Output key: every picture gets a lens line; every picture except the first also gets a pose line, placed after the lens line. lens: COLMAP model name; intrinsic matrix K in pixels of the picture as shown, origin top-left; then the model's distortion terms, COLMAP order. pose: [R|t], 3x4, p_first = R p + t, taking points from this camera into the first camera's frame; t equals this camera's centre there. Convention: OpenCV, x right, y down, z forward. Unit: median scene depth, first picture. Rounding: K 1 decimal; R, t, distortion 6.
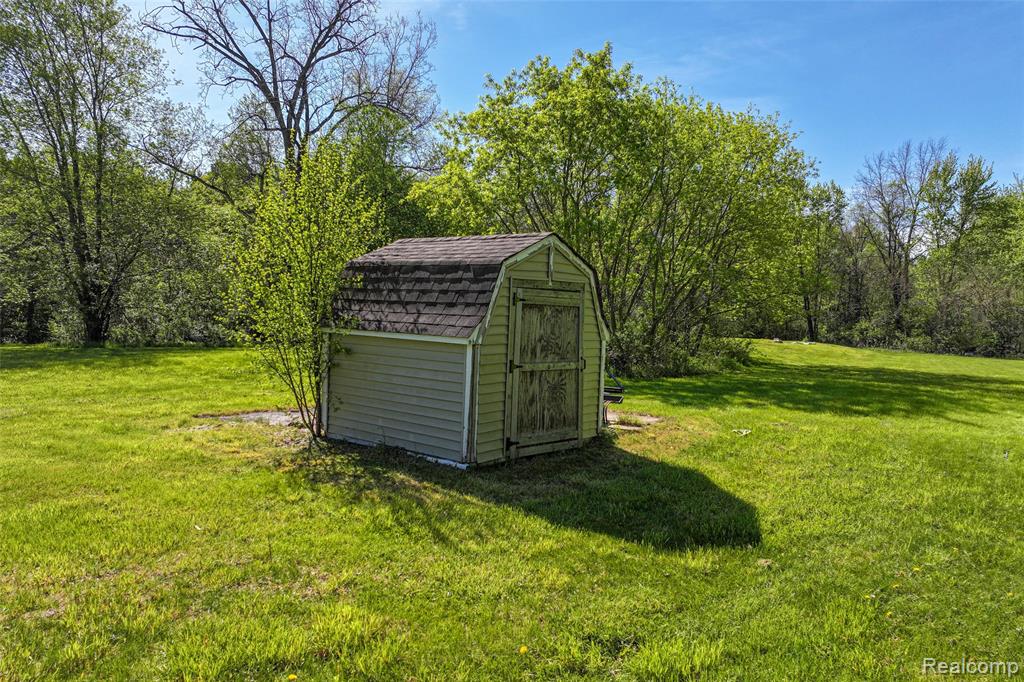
lens RADIAL K [[717.4, 0, 507.6], [0, 717.4, 344.1], [0, 0, 1]] dist [-0.001140, 0.015956]
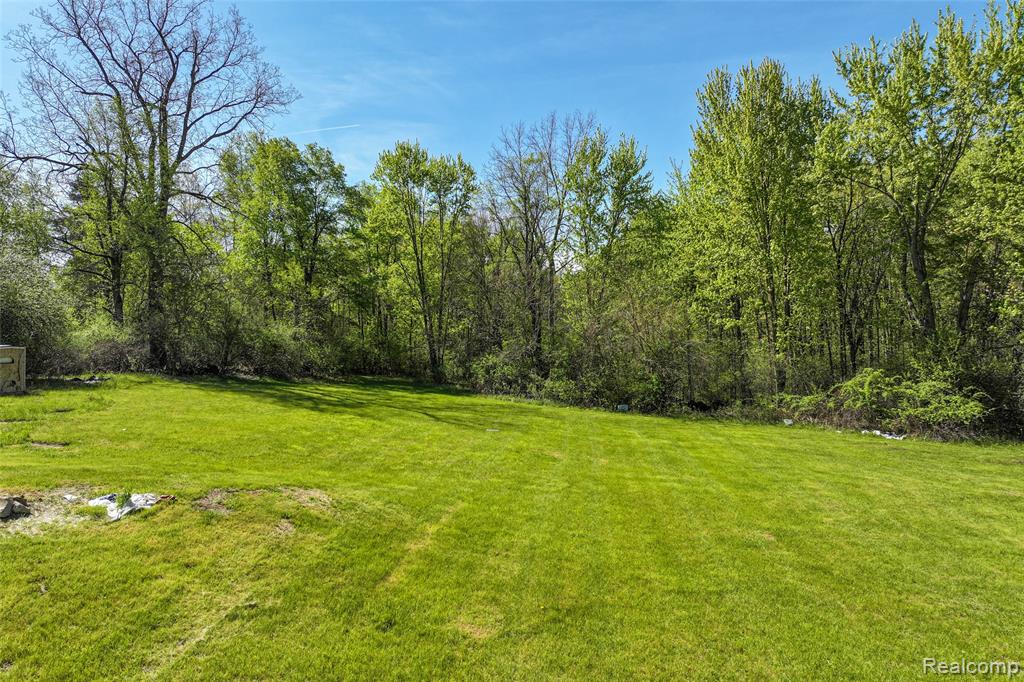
lens RADIAL K [[717.4, 0, 513.6], [0, 717.4, 341.8], [0, 0, 1]] dist [-0.001140, 0.015956]
pose [[0.913382, 0.003497, 0.407089, 0.228630], [0.002873, 0.999883, -0.015036, -0.032040], [-0.407094, 0.014903, 0.913265, 0.355245]]
